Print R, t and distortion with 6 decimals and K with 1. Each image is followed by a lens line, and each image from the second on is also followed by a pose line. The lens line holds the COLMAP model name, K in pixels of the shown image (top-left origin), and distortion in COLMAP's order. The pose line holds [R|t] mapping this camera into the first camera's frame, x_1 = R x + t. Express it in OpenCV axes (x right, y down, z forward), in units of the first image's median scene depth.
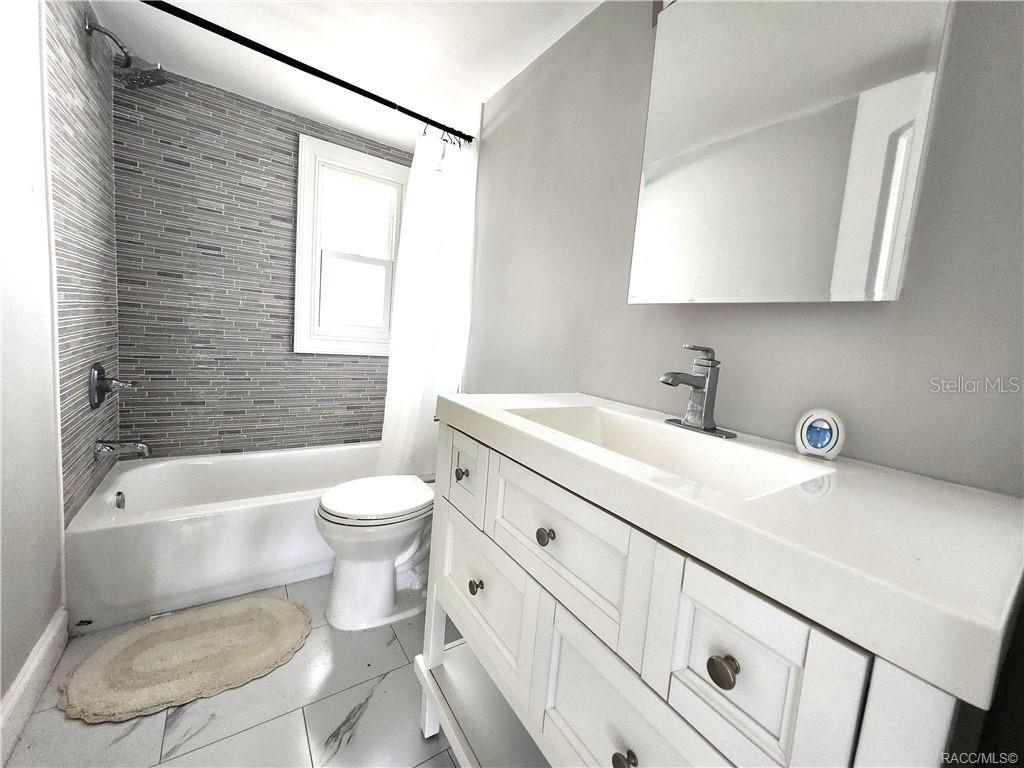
lens RADIAL K [[401.6, 0, 514.3], [0, 401.6, 383.1], [0, 0, 1]] dist [-0.001902, -0.000469]
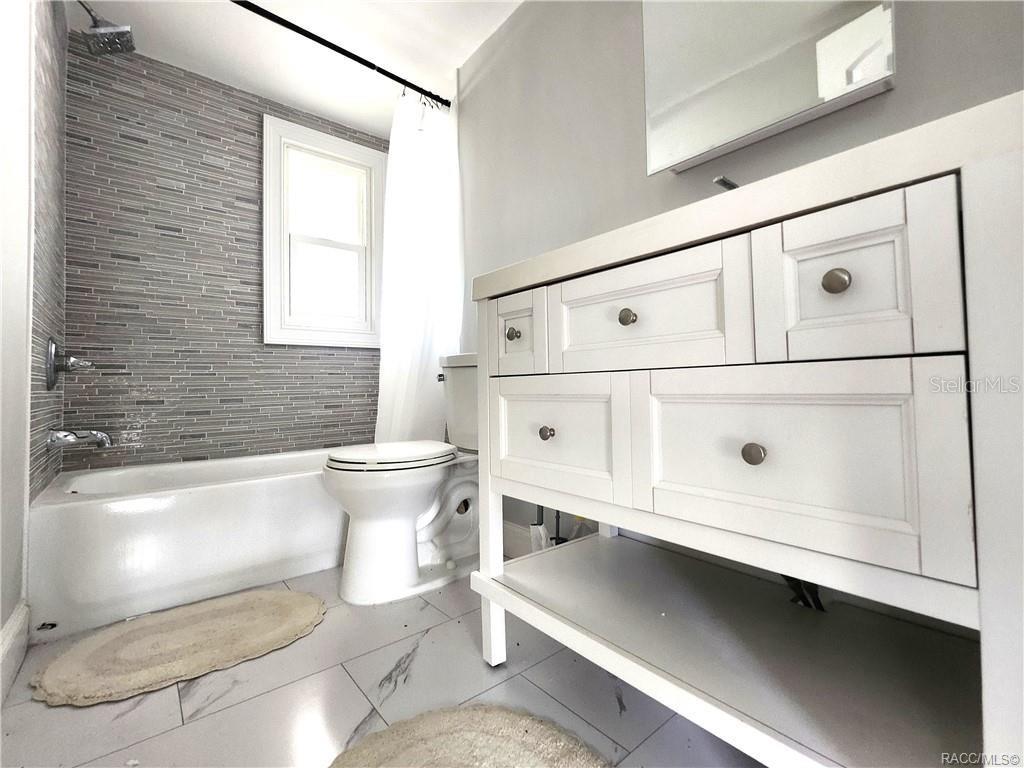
lens RADIAL K [[458.0, 0, 512.0], [0, 458.0, 384.0], [0, 0, 1]] dist [-0.000969, -0.000143]
pose [[0.991223, -0.098768, 0.087869, -0.115674], [0.109283, 0.986214, -0.124251, 0.227458], [-0.074386, 0.132763, 0.988353, -0.039099]]
